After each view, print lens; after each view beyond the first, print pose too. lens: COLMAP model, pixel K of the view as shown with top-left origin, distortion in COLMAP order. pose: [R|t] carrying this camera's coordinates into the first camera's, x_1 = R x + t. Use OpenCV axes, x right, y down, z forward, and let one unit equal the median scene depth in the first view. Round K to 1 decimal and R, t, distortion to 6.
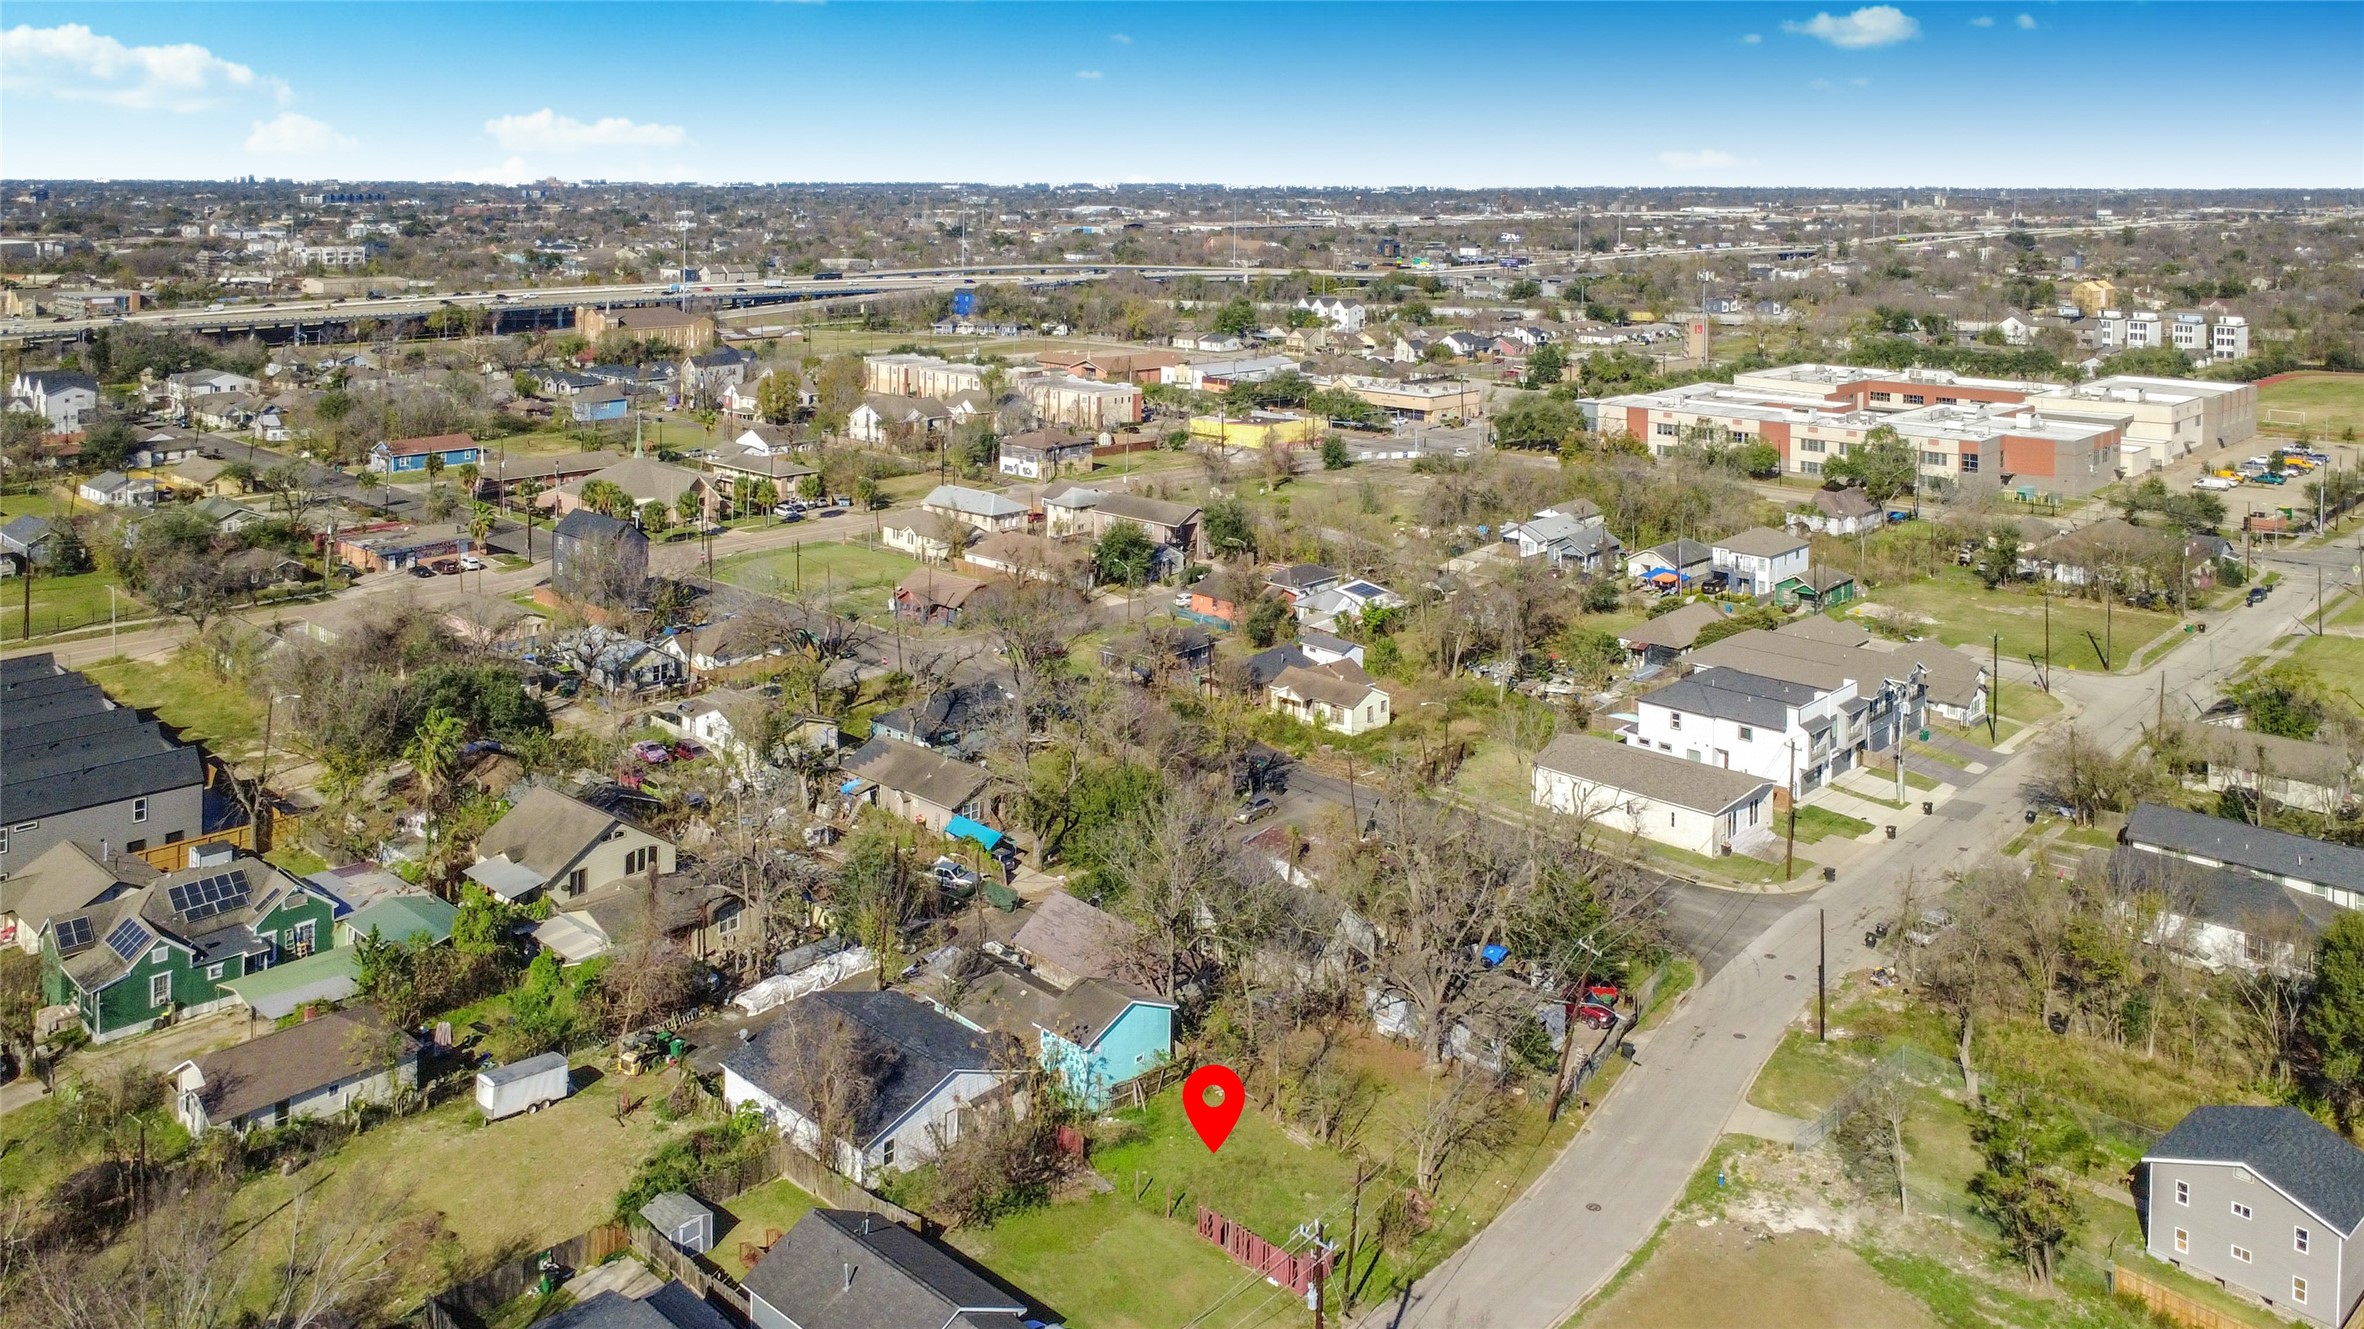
lens RADIAL K [[1813.7, 0, 1193.3], [0, 1813.7, 188.9], [0, 0, 1]] dist [0.000959, -0.002771]
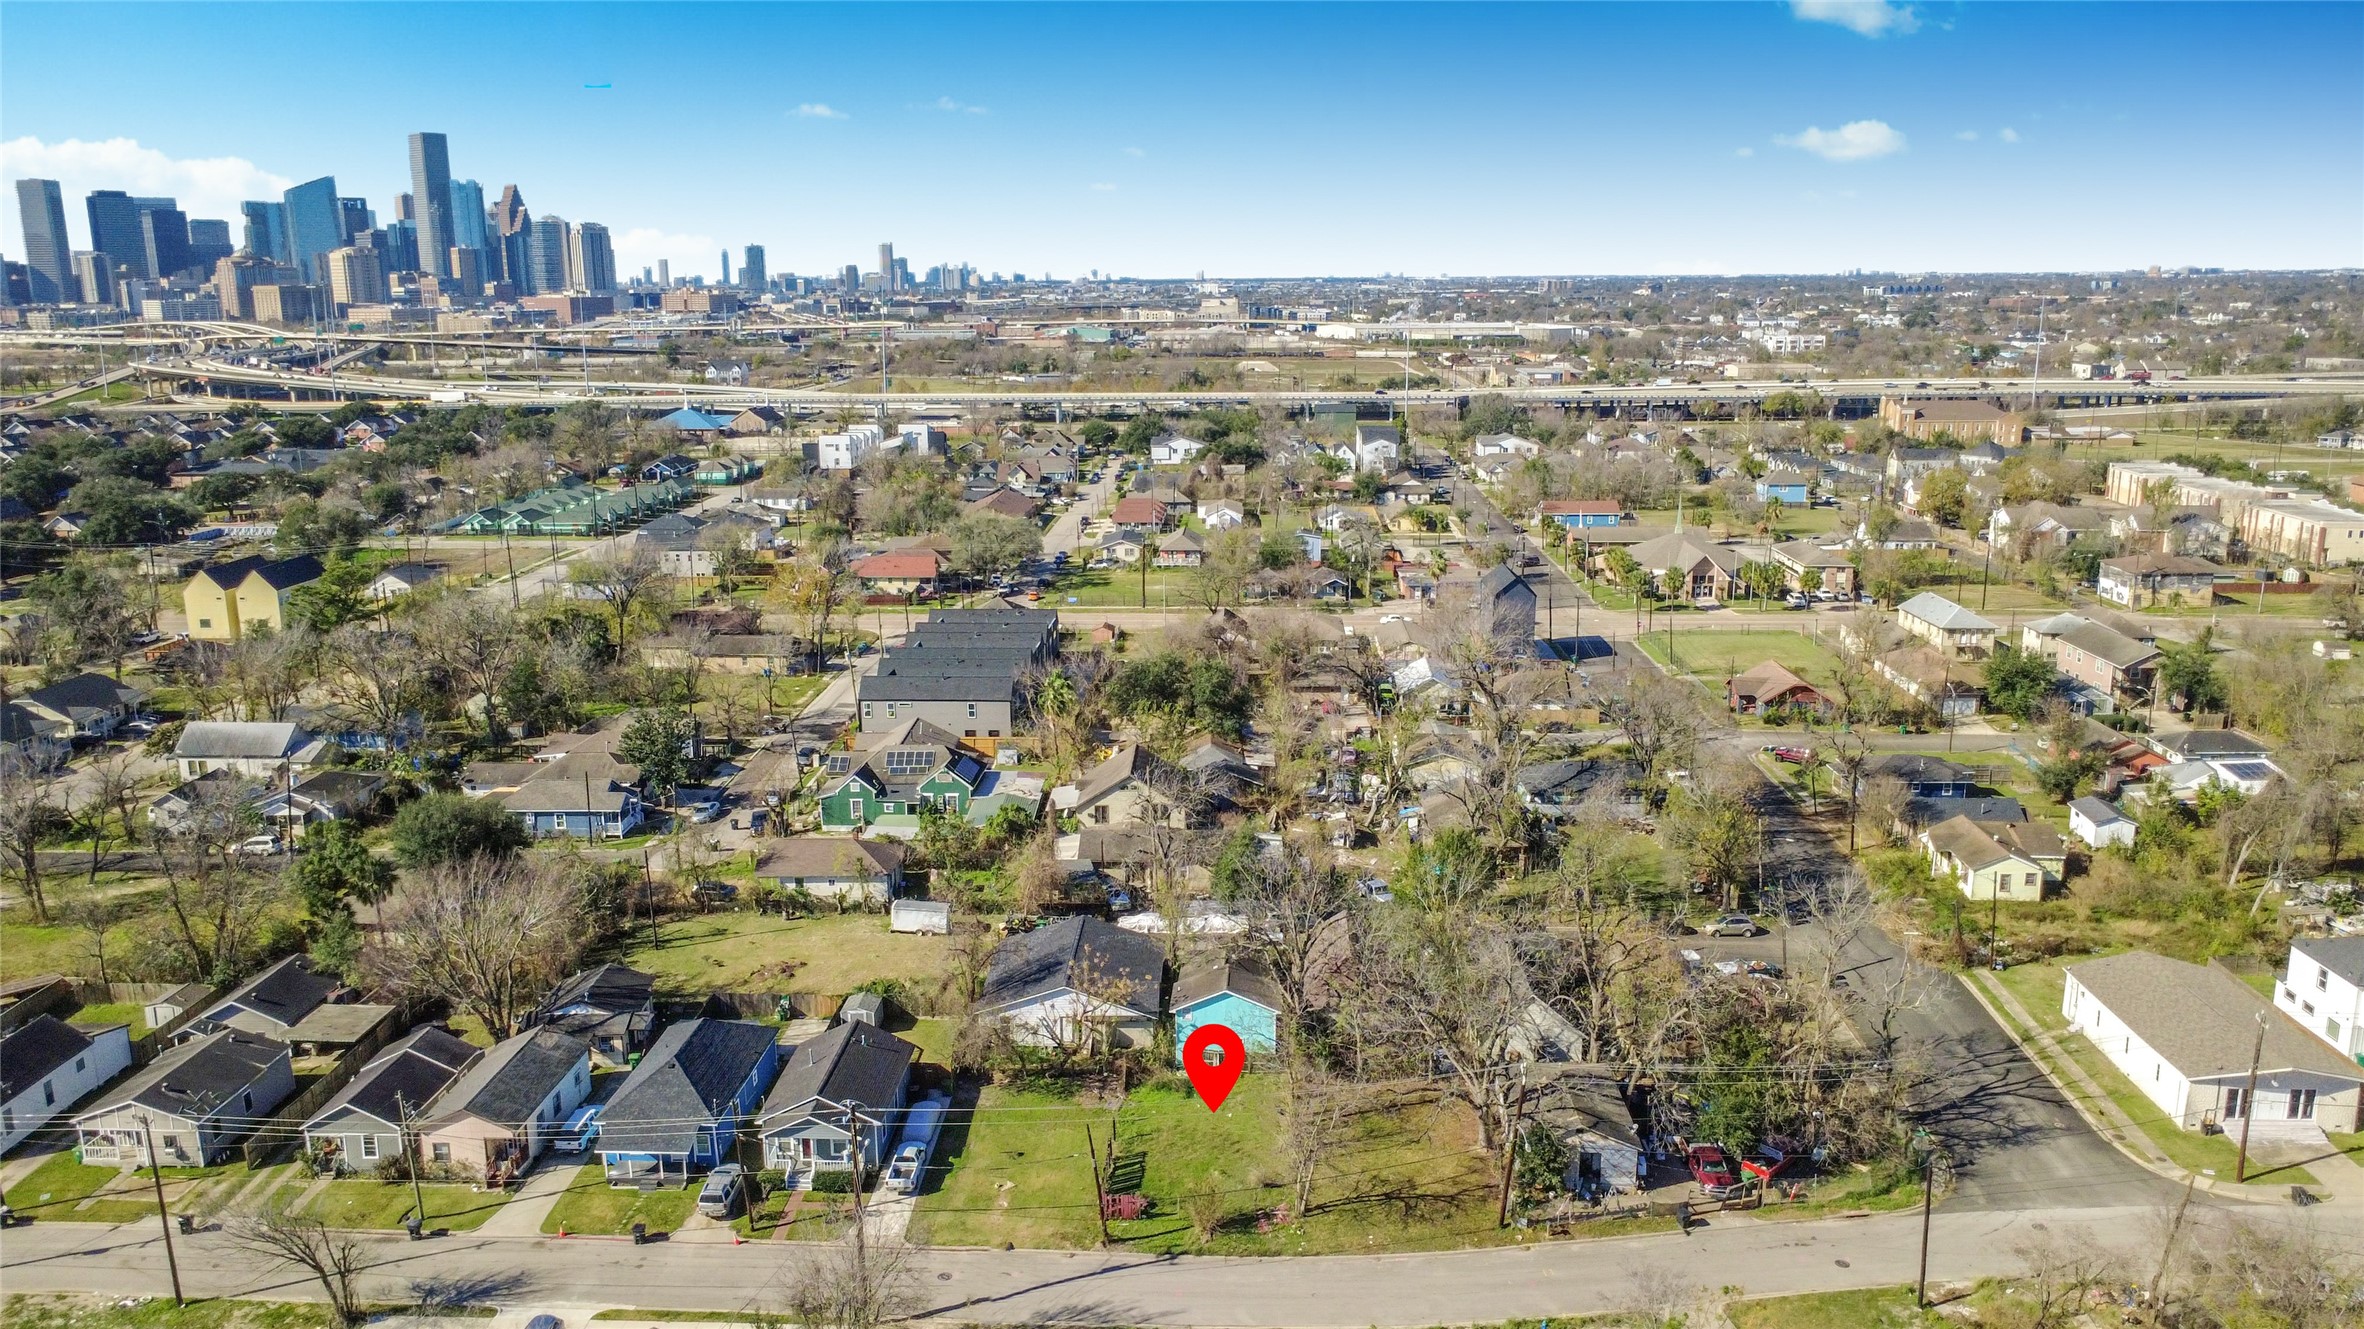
lens RADIAL K [[1729.3, 0, 1187.4], [0, 1729.3, 656.0], [0, 0, 1]] dist [0.001021, -0.001395]
pose [[0.658097, 0.152845, -0.737256, 0.479032], [0.006949, 0.977904, 0.208938, 0.005612], [0.752901, -0.142624, 0.642494, 0.198915]]
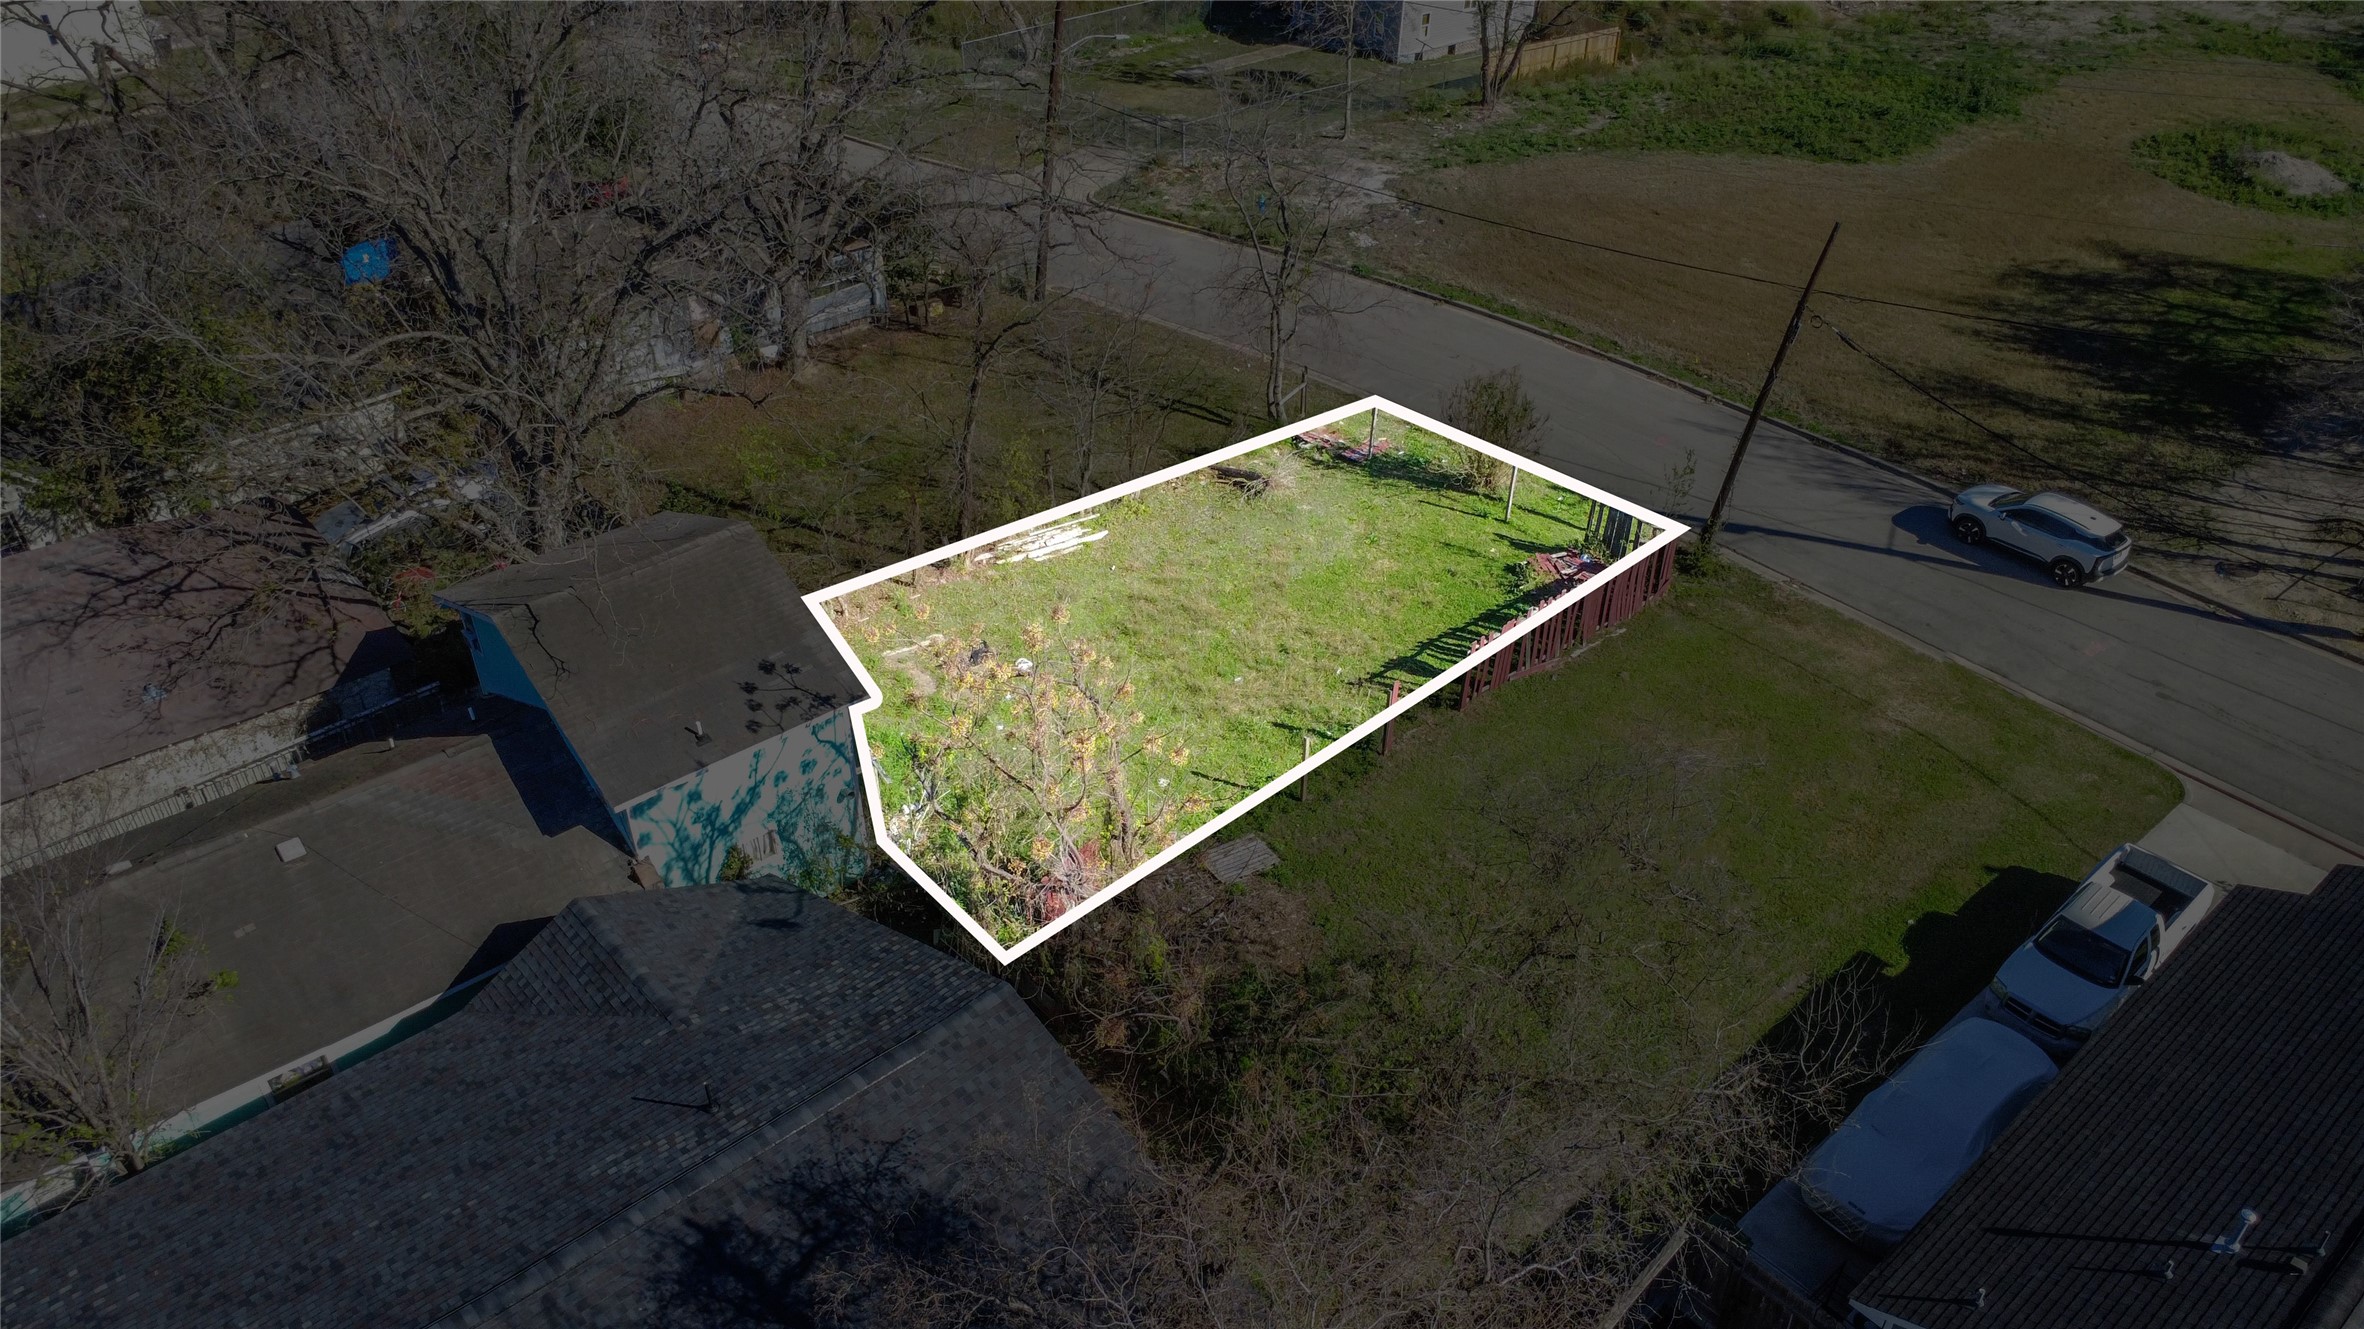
lens RADIAL K [[1714.6, 0, 1199.3], [0, 1714.6, 663.4], [0, 0, 1]] dist [-0.003009, 0.012100]
pose [[0.093689, -0.588431, 0.803101, -0.175106], [0.005293, 0.806932, 0.590620, 0.195895], [-0.995587, -0.051084, 0.078715, 0.590590]]
